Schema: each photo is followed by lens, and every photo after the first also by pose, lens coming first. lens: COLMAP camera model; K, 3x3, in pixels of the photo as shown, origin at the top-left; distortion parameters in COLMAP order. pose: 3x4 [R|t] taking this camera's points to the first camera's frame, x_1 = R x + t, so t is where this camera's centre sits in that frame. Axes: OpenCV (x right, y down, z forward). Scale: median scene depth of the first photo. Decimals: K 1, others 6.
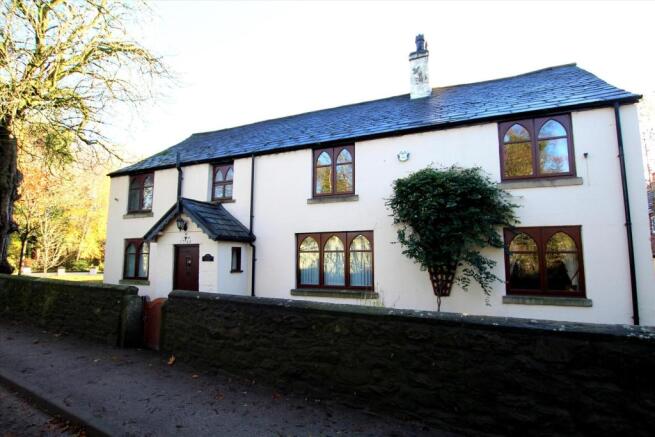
lens RADIAL K [[332.9, 0, 327.5], [0, 332.9, 218.5], [0, 0, 1]] dist [-0.020923, 0.000122]
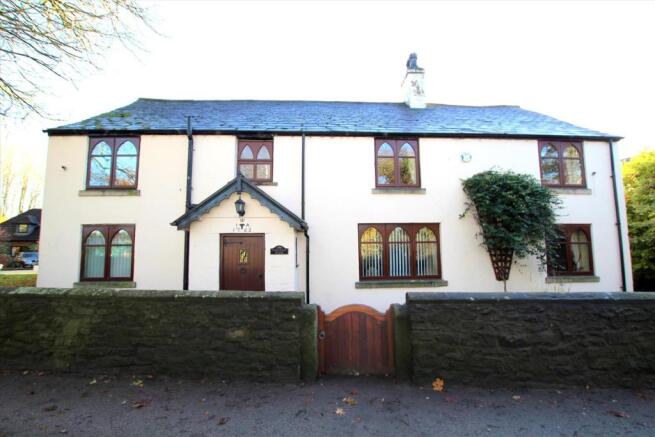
lens RADIAL K [[297.0, 0, 312.3], [0, 297.0, 214.2], [0, 0, 1]] dist [-0.025048, 0.000478]
pose [[0.899600, 0.041941, 0.434697, -0.606291], [-0.044465, 0.999001, -0.004367, 0.028967], [-0.434446, -0.015400, 0.900566, 0.301486]]
